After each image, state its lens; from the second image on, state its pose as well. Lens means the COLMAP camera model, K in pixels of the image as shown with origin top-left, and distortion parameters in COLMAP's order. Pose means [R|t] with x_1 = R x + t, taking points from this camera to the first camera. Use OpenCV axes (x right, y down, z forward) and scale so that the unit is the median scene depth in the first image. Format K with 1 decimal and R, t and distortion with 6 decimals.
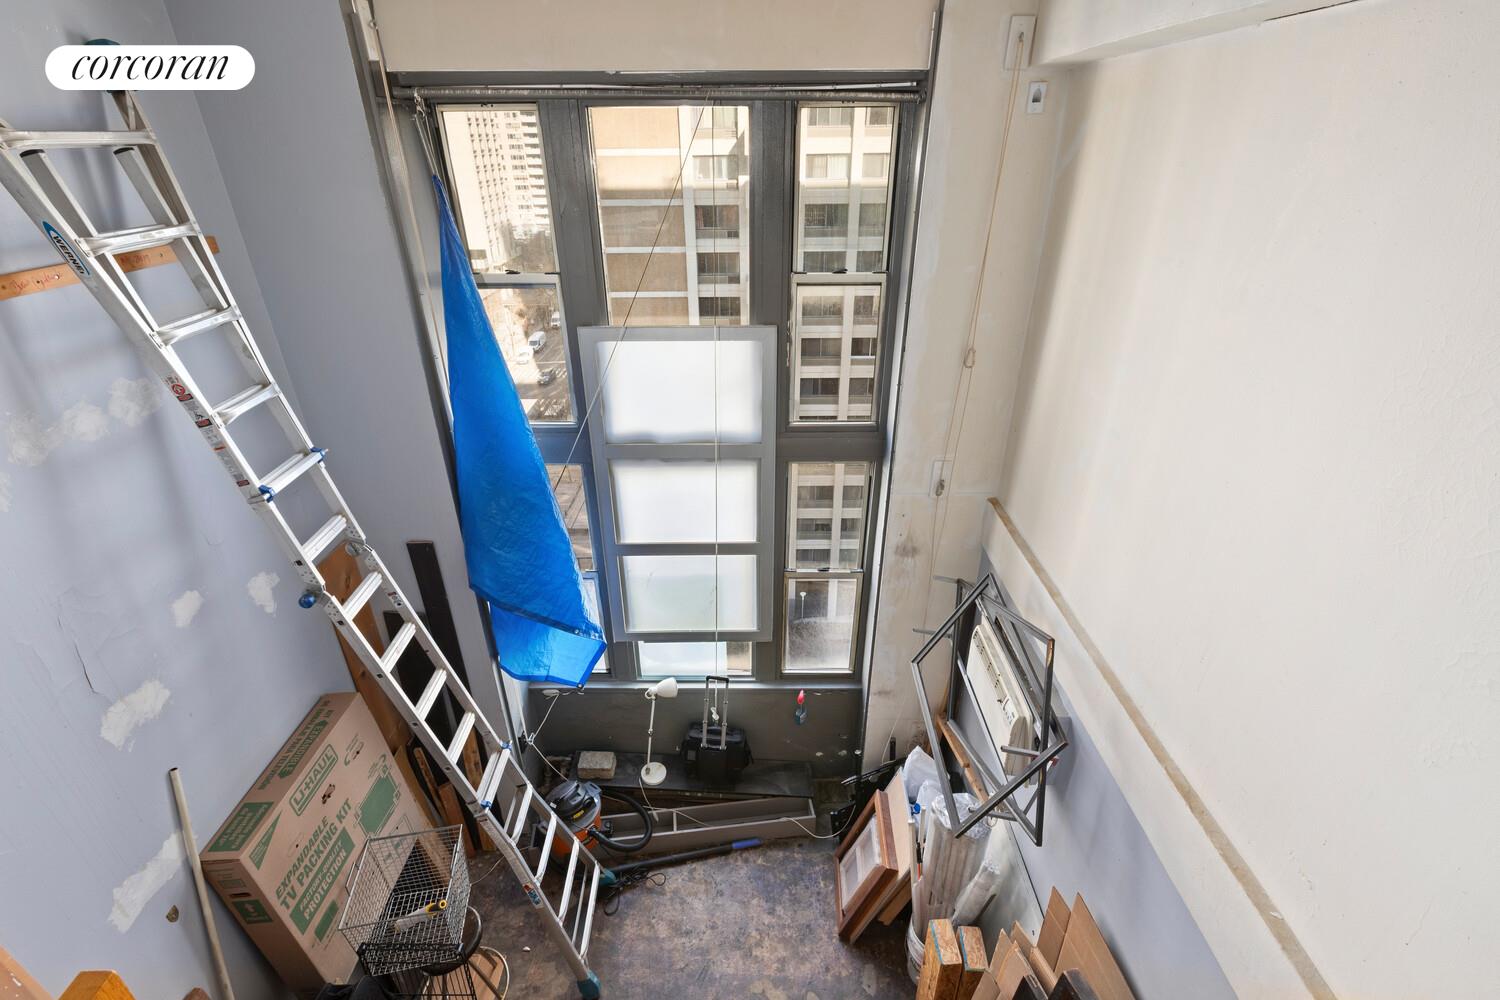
lens RADIAL K [[690.6, 0, 754.2], [0, 690.6, 497.8], [0, 0, 1]] dist [-0.005020, -0.000428]
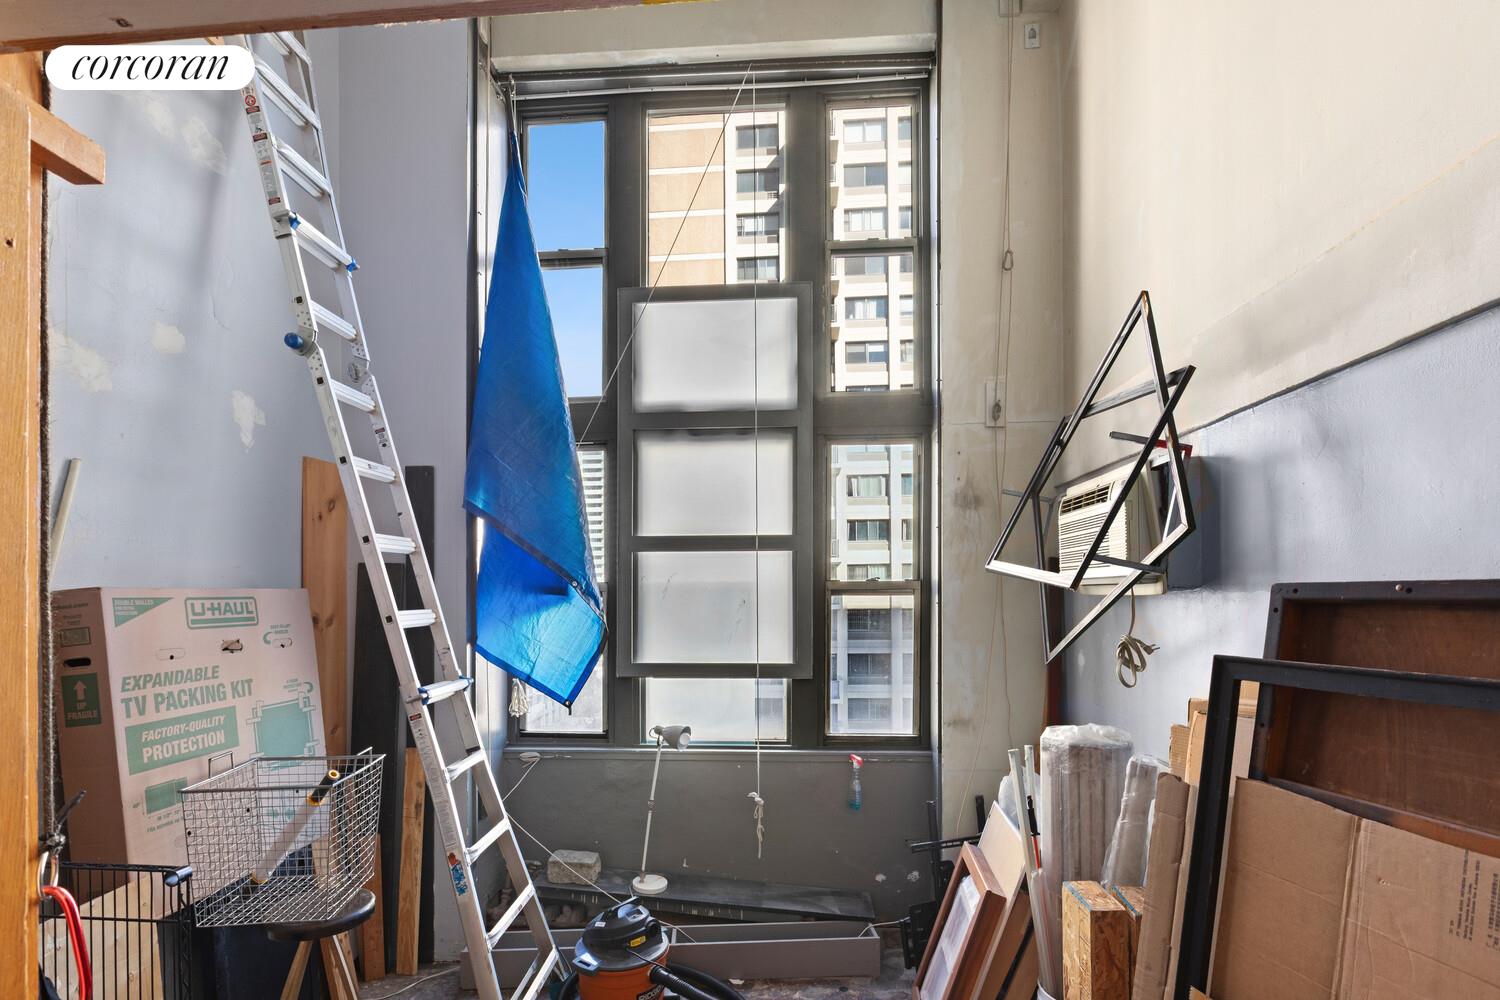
lens RADIAL K [[727.8, 0, 746.1], [0, 727.8, 500.0], [0, 0, 1]] dist [-0.008561, -0.000084]
pose [[0.997472, -0.001778, -0.071045, 0.011523], [-0.031629, 0.884123, -0.466183, 0.496109], [0.063641, 0.467251, 0.881831, 0.186891]]
